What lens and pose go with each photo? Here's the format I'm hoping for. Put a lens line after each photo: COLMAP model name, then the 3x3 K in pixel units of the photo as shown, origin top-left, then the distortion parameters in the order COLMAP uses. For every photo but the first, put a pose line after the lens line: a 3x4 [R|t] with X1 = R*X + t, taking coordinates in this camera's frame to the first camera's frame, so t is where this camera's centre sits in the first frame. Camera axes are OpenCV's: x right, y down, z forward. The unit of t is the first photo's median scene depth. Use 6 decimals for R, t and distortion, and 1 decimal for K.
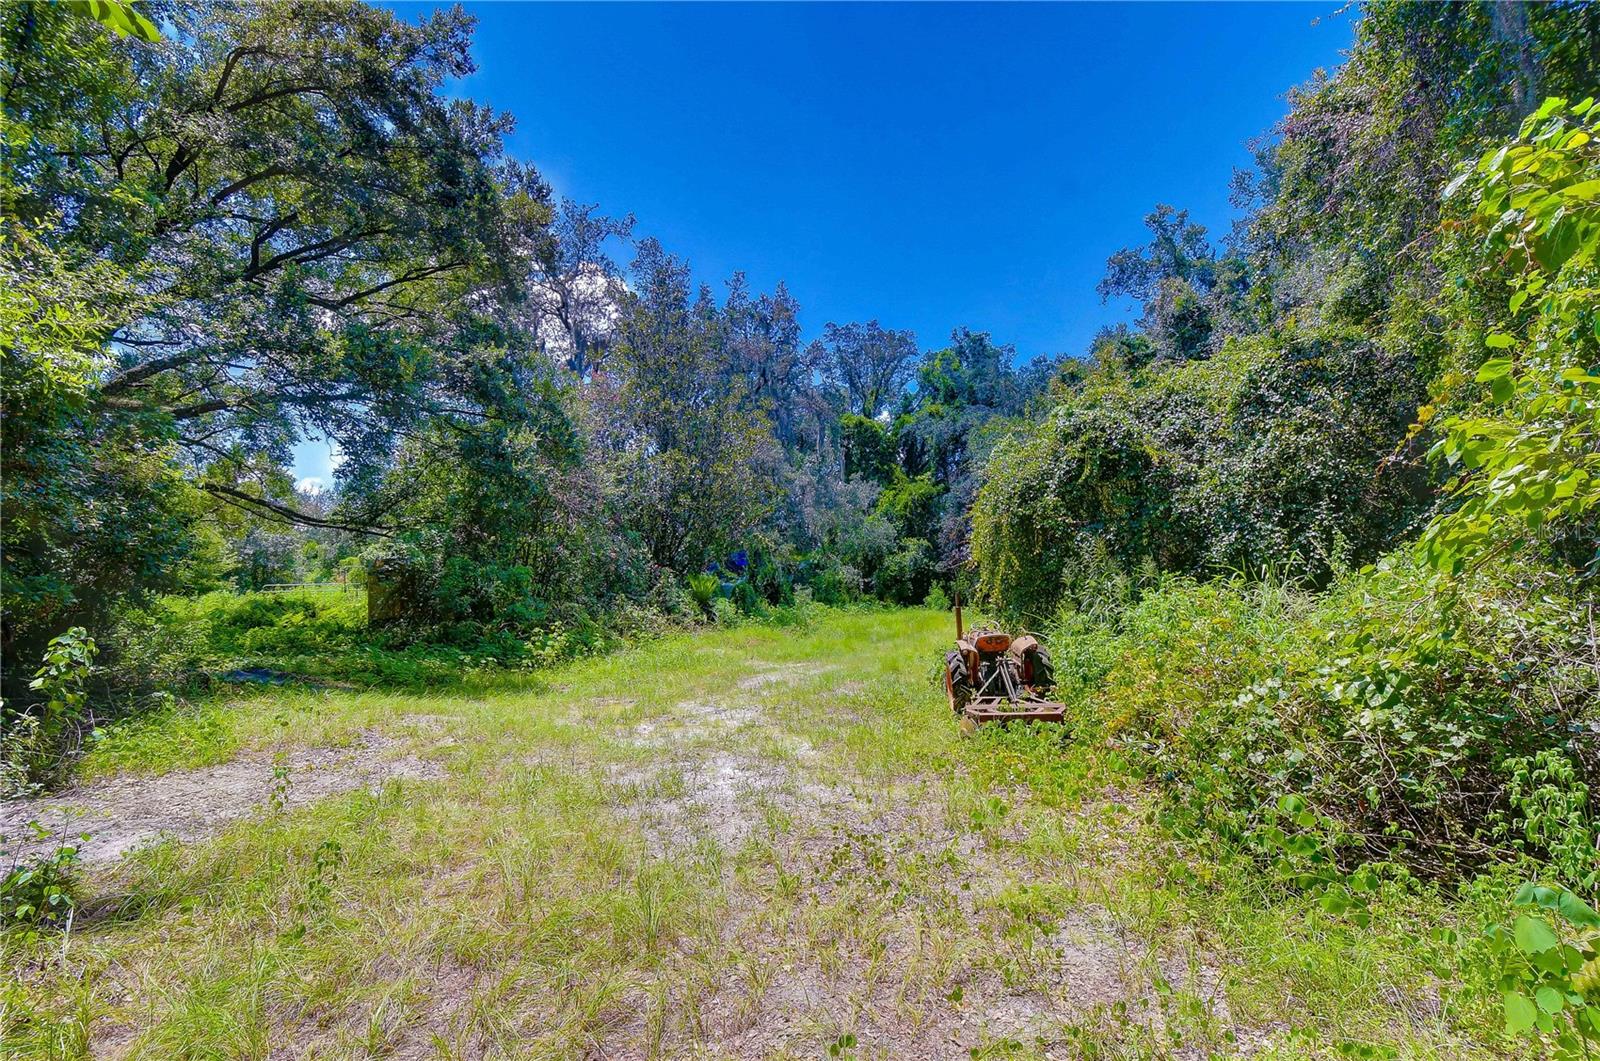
lens RADIAL K [[701.5, 0, 815.3], [0, 701.5, 564.6], [0, 0, 1]] dist [-0.004348, -0.001427]
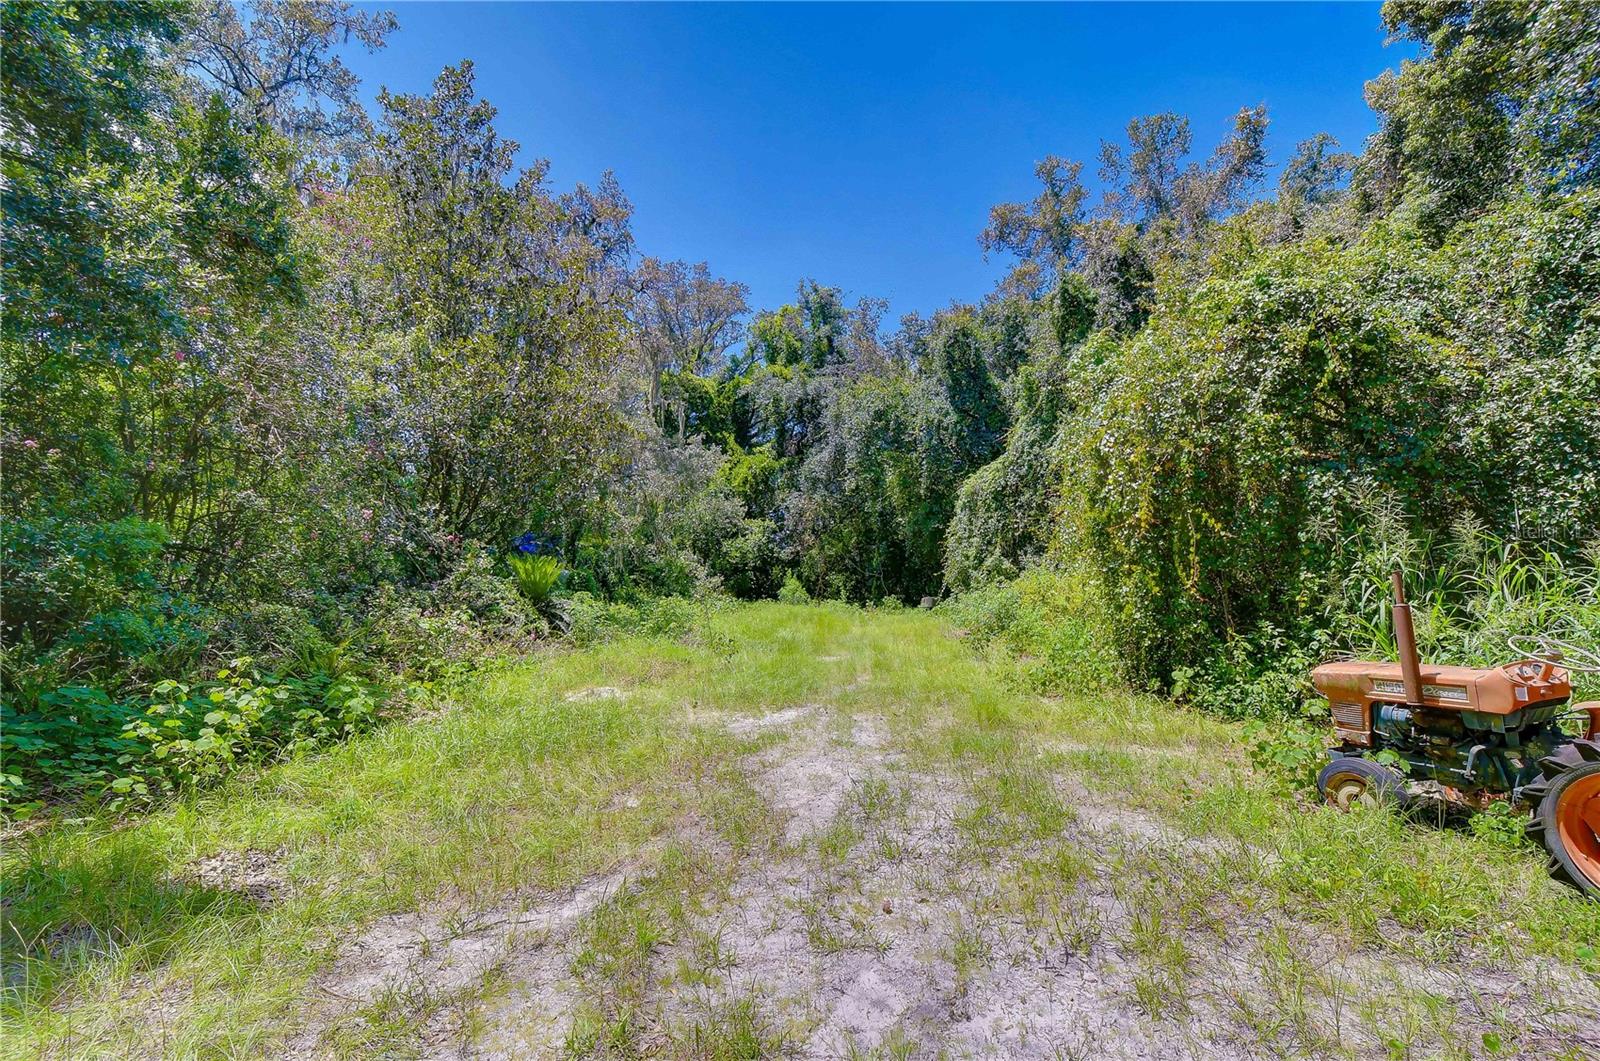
lens RADIAL K [[701.5, 0, 817.4], [0, 701.5, 555.6], [0, 0, 1]] dist [-0.004348, -0.001427]
pose [[0.945036, 0.006902, 0.326893, -0.200486], [-0.005983, 0.999975, -0.003818, 0.026809], [-0.326911, 0.001652, 0.945054, 0.552393]]
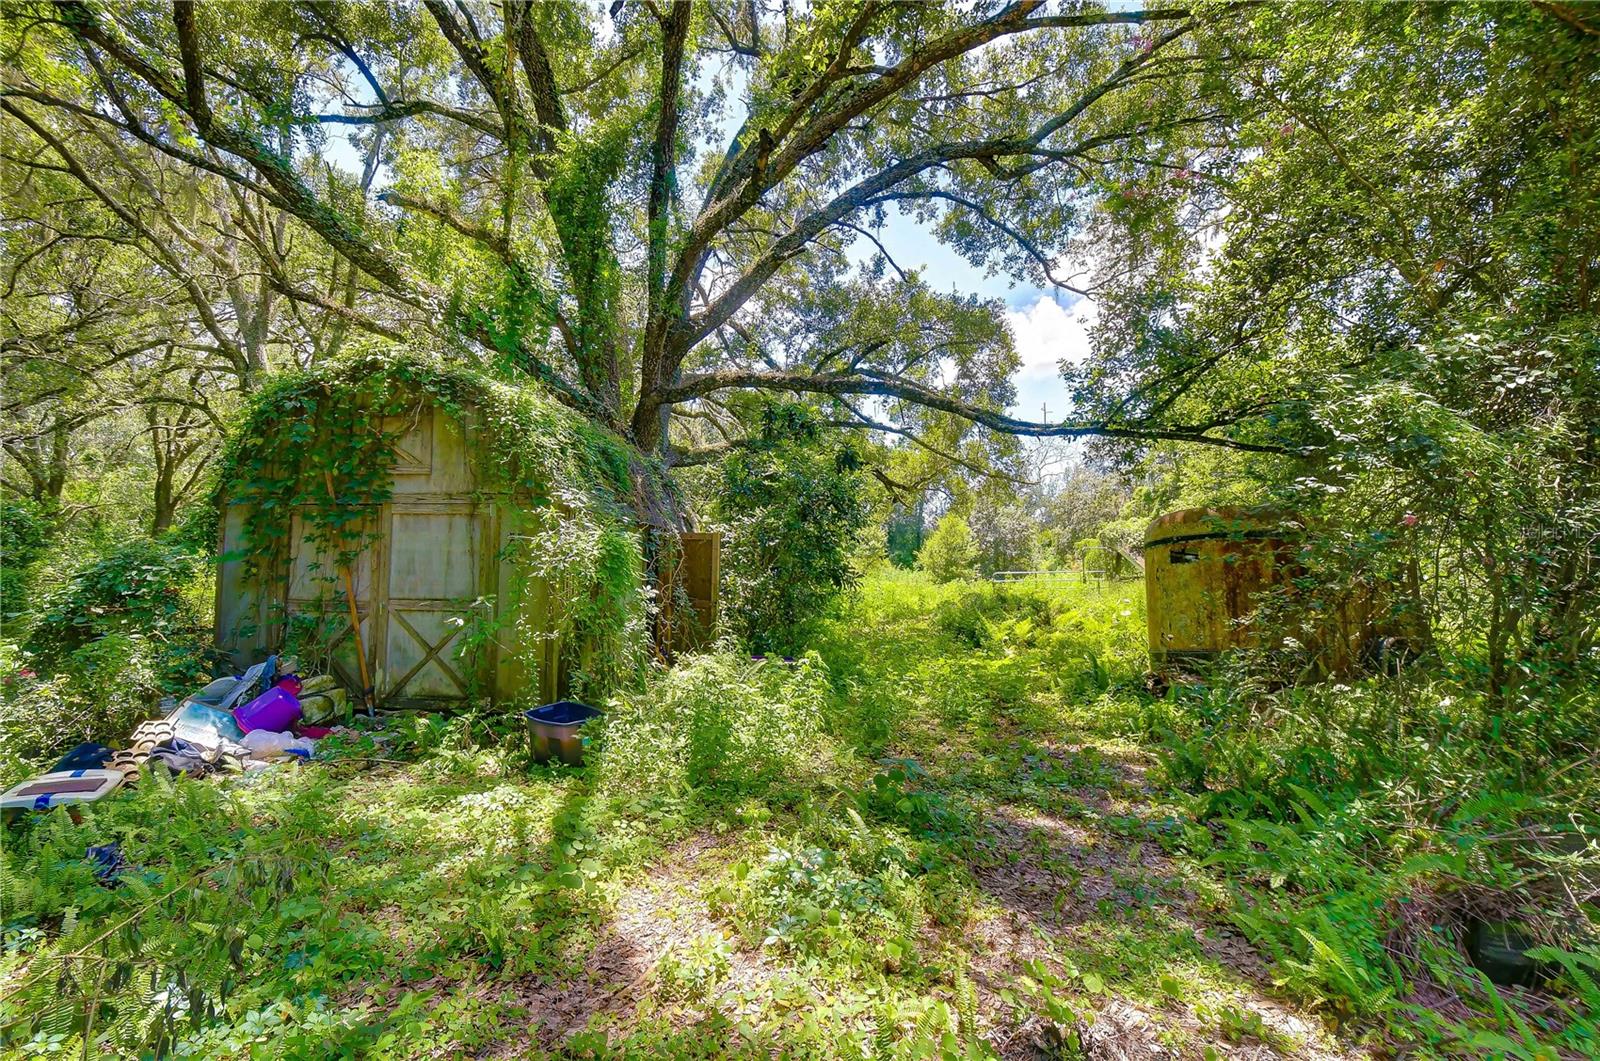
lens RADIAL K [[701.5, 0, 822.0], [0, 701.5, 523.0], [0, 0, 1]] dist [-0.004348, -0.001427]
pose [[0.593407, -0.053365, -0.803131, -0.598284], [0.017109, 0.998411, -0.053699, 0.028516], [0.804720, 0.018124, 0.593377, 0.846710]]
